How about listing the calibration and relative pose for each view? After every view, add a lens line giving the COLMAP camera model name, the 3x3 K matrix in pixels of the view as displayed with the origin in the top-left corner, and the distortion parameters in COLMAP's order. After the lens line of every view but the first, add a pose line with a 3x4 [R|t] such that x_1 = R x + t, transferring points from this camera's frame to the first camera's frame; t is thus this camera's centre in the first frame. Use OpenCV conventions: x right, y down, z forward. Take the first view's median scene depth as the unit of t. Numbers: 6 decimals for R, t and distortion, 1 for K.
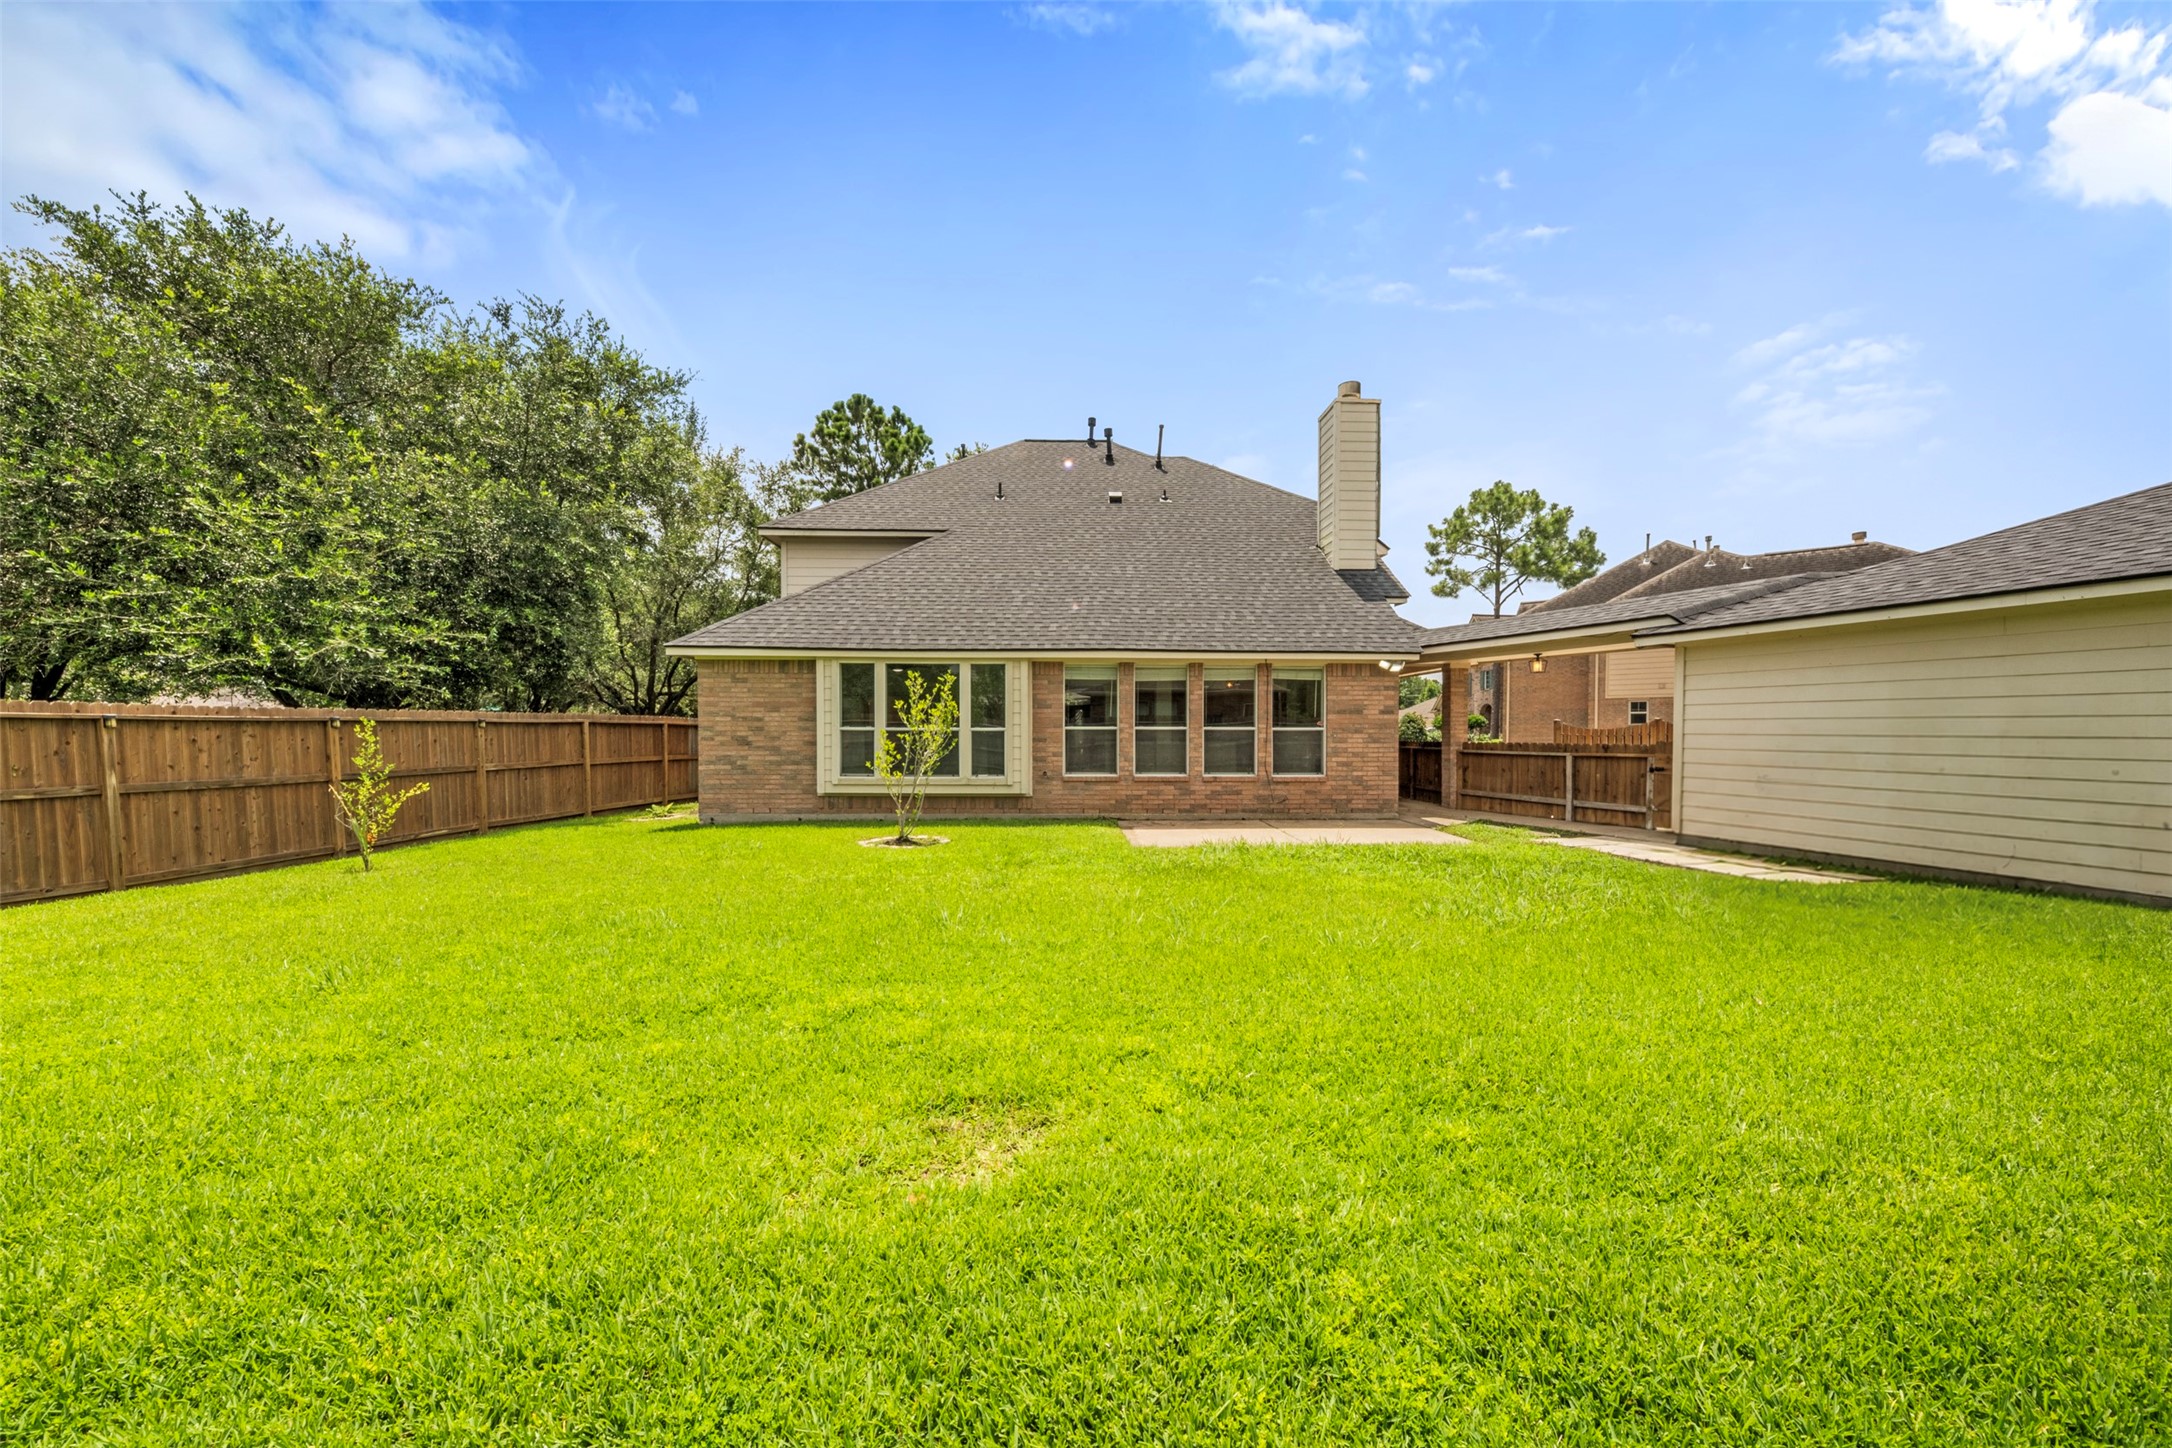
lens RADIAL K [[788.4, 0, 1086.0], [0, 788.4, 719.6], [0, 0, 1]] dist [0.003337, -0.001531]
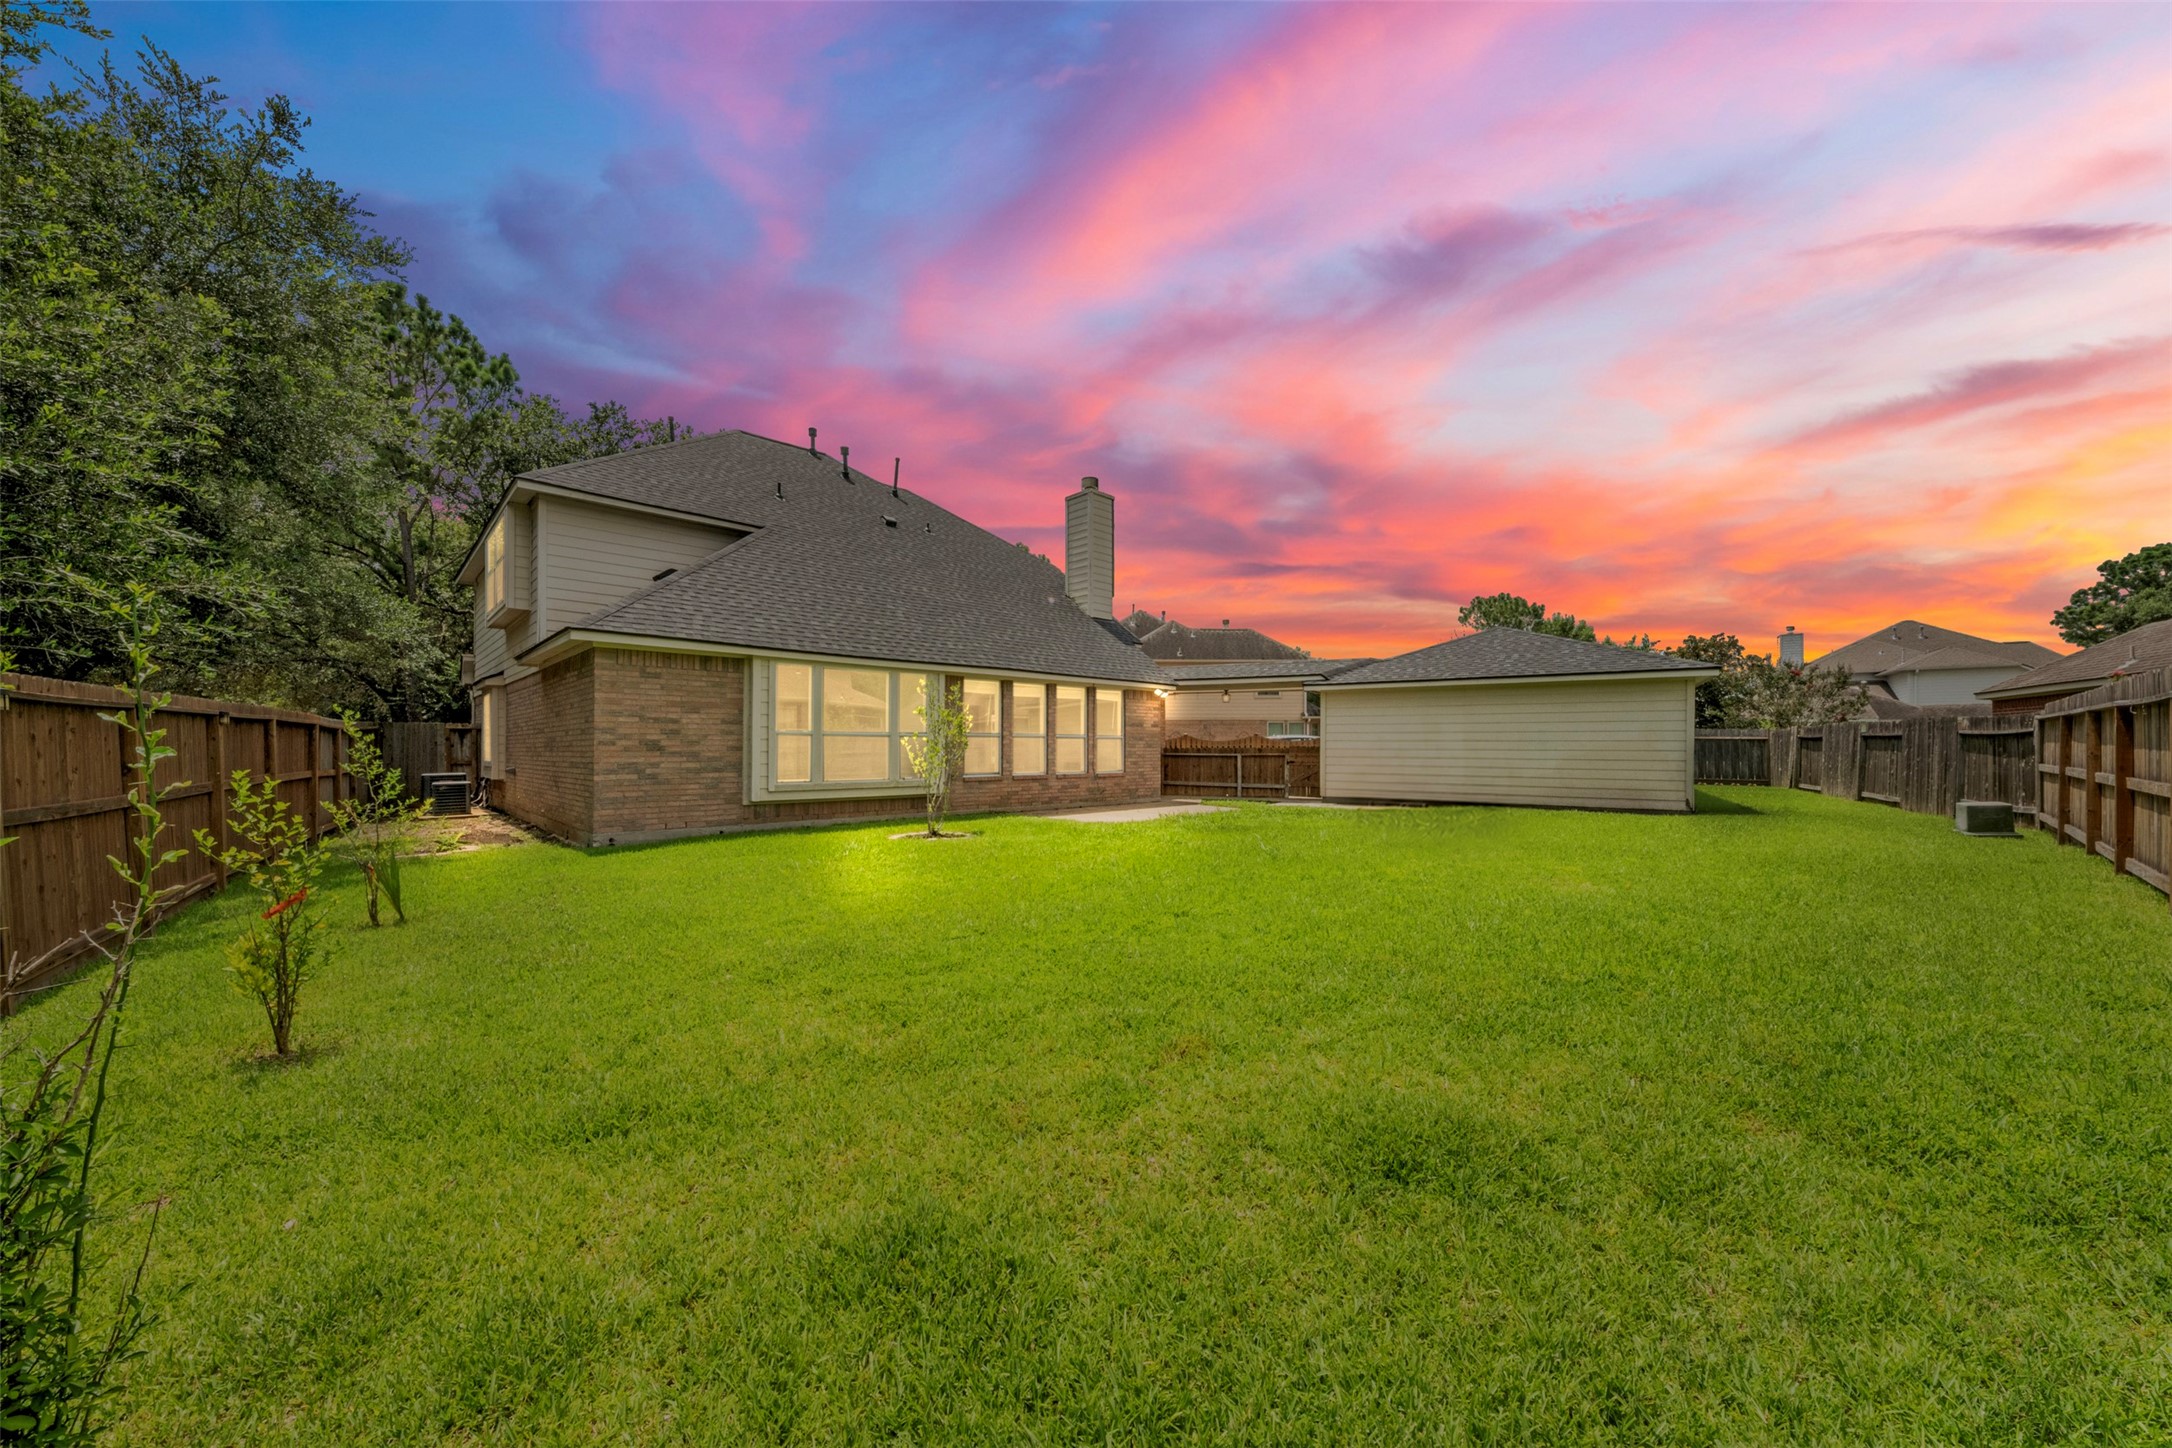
lens RADIAL K [[788.4, 0, 1086.7], [0, 788.4, 733.2], [0, 0, 1]] dist [0.003337, -0.001531]
pose [[0.728843, 0.012616, 0.684564, -0.679985], [-0.009593, 0.999920, -0.008214, 0.016012], [-0.684613, -0.000580, 0.728906, 0.050188]]
